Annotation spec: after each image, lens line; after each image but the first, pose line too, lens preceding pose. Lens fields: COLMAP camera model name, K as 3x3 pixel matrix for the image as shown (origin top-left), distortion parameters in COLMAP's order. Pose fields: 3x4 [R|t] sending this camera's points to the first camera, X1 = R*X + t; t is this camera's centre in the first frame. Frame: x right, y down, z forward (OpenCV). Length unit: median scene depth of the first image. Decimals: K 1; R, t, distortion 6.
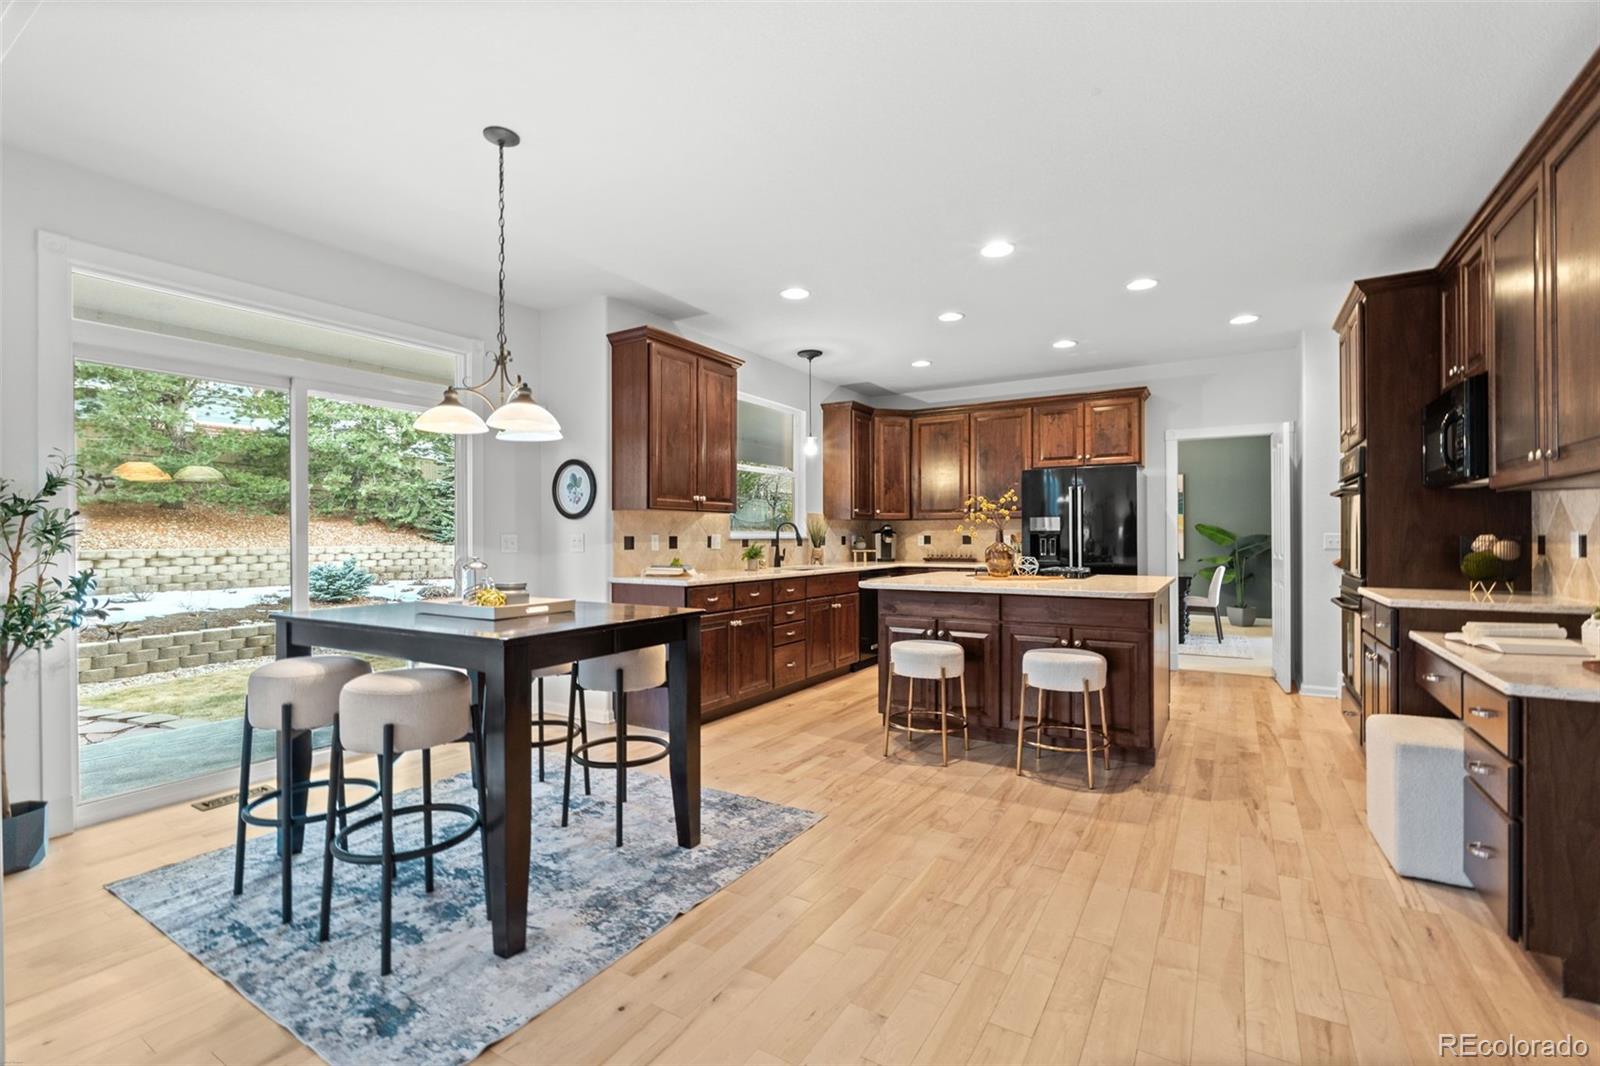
lens RADIAL K [[707.3, 0, 797.5], [0, 707.3, 536.4], [0, 0, 1]] dist [-0.002052, -0.000209]
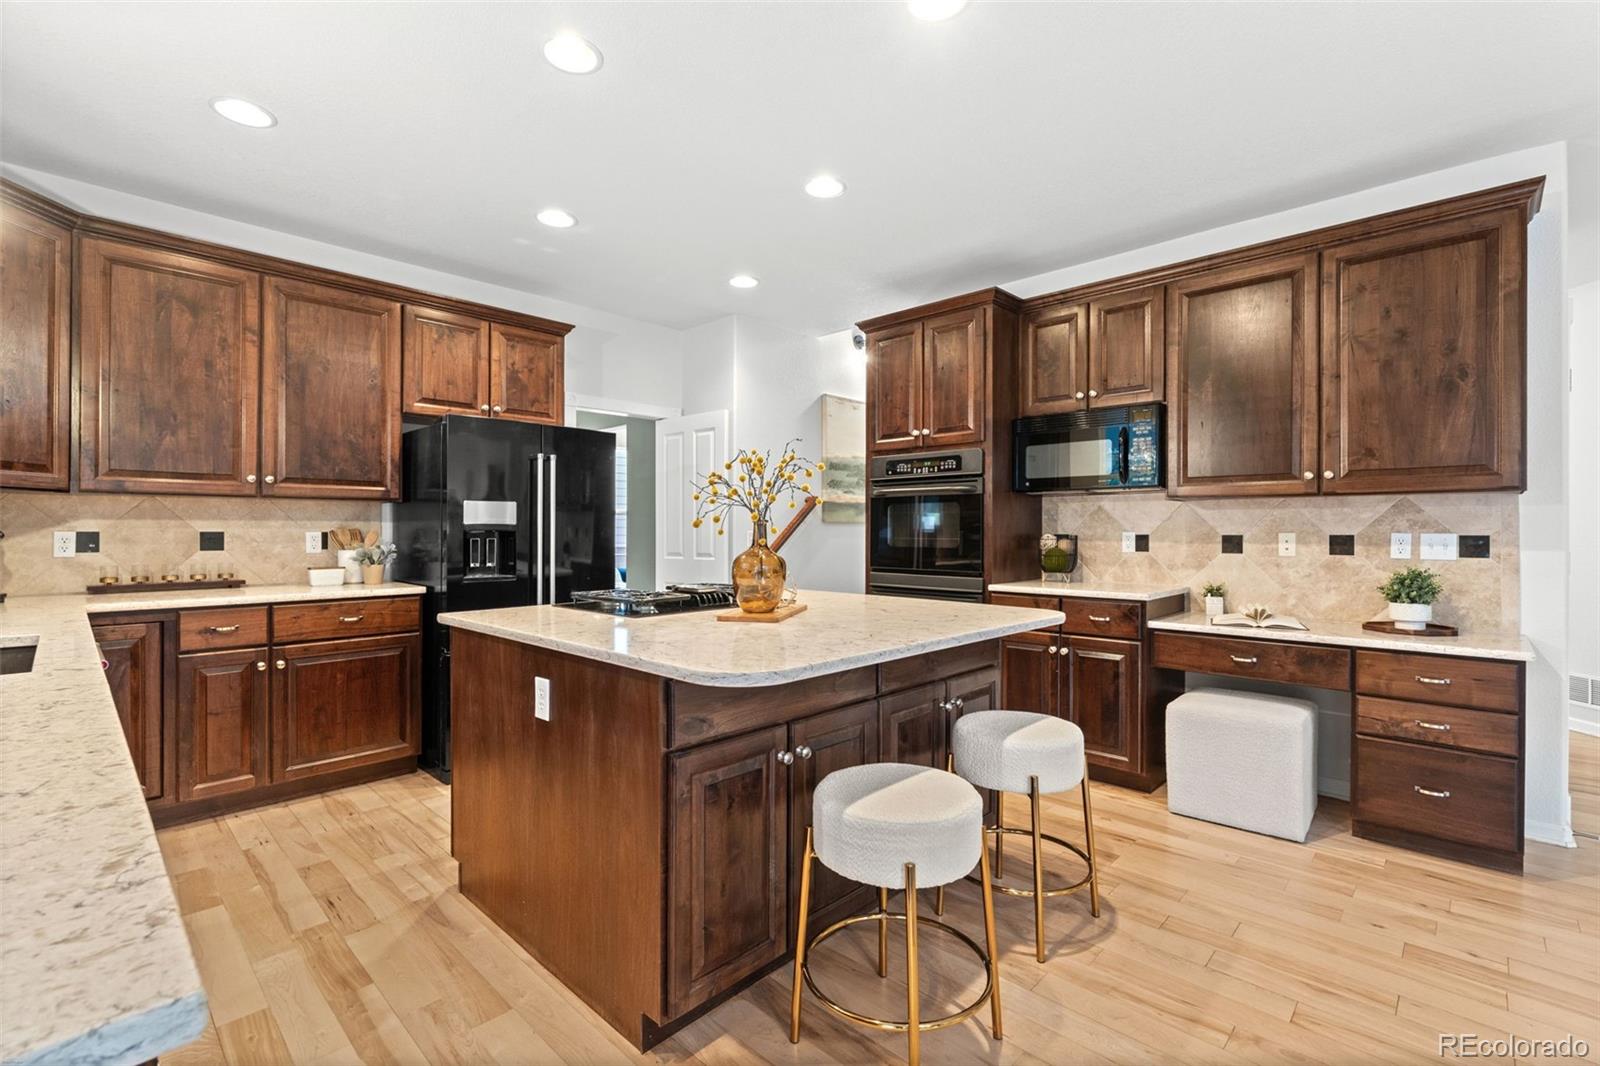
lens RADIAL K [[707.3, 0, 797.5], [0, 707.3, 536.4], [0, 0, 1]] dist [-0.002052, -0.000209]
pose [[0.215460, -0.004948, 0.976500, -0.175766], [-0.002156, 0.999982, 0.005542, -0.002377], [-0.976510, -0.003300, 0.215446, 0.677701]]
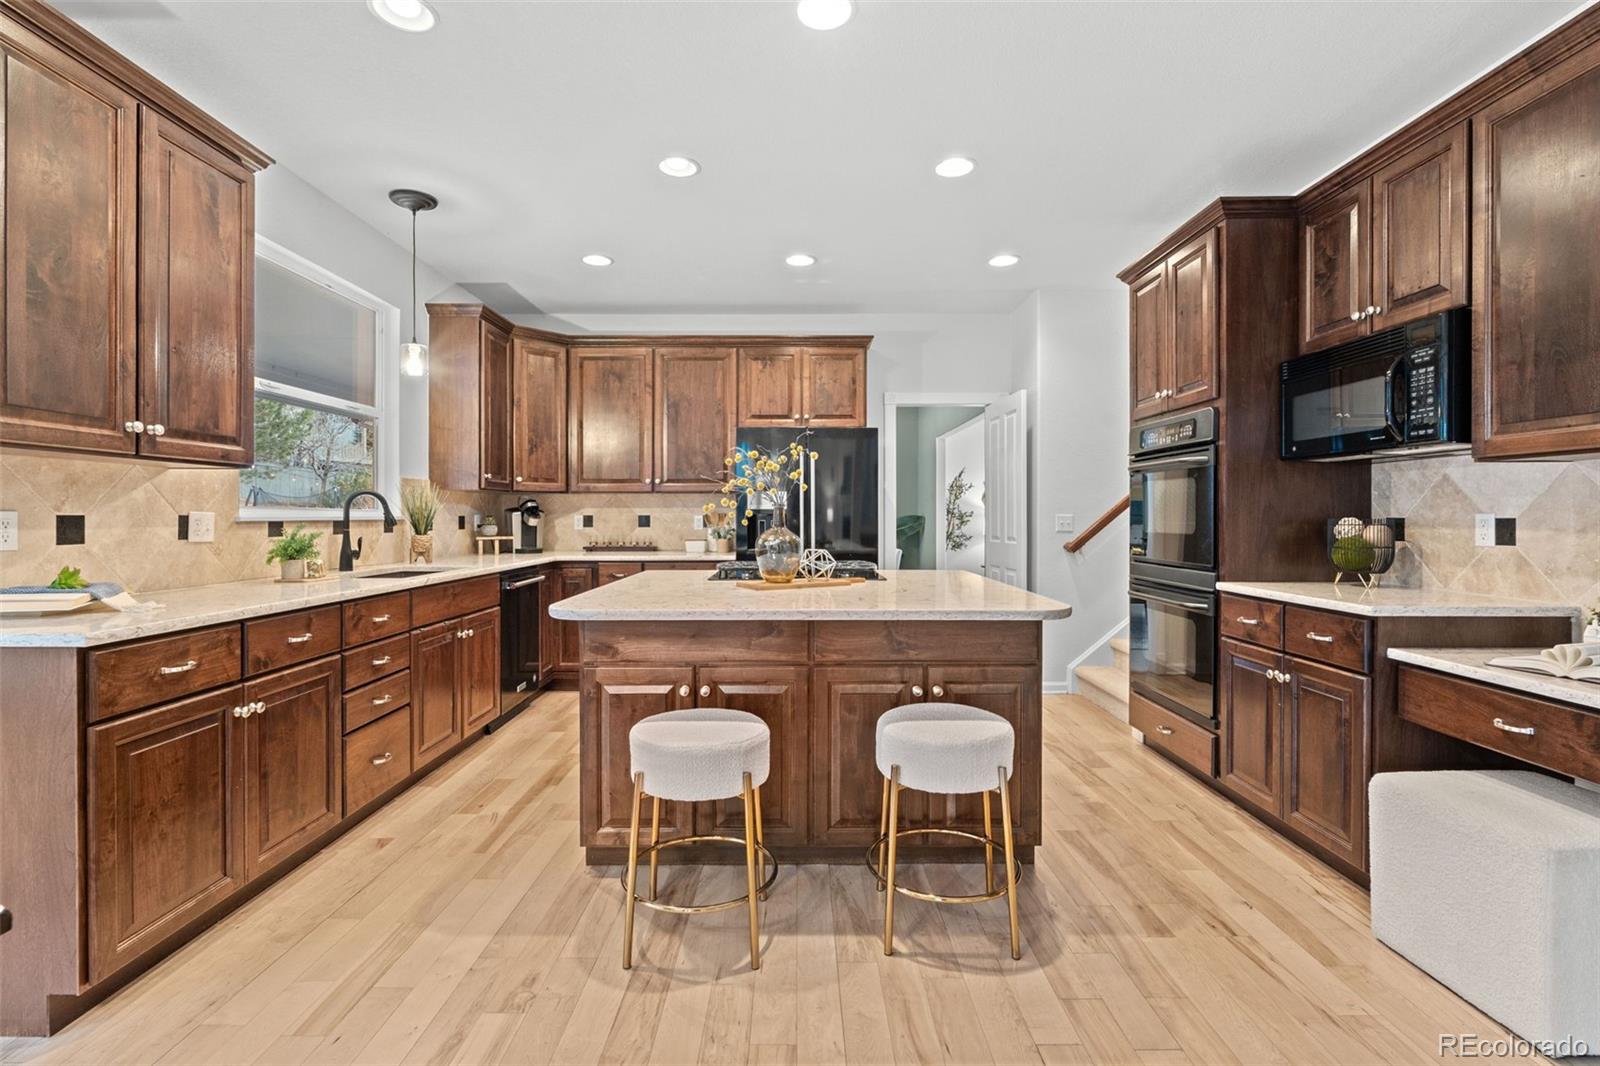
lens RADIAL K [[718.6, 0, 798.3], [0, 718.6, 521.2], [0, 0, 1]] dist [-0.005959, -0.000040]
pose [[0.851084, -0.000956, 0.525029, -0.023869], [-0.002862, 0.999975, 0.006460, -0.000705], [-0.525022, -0.007001, 0.851060, 0.358834]]
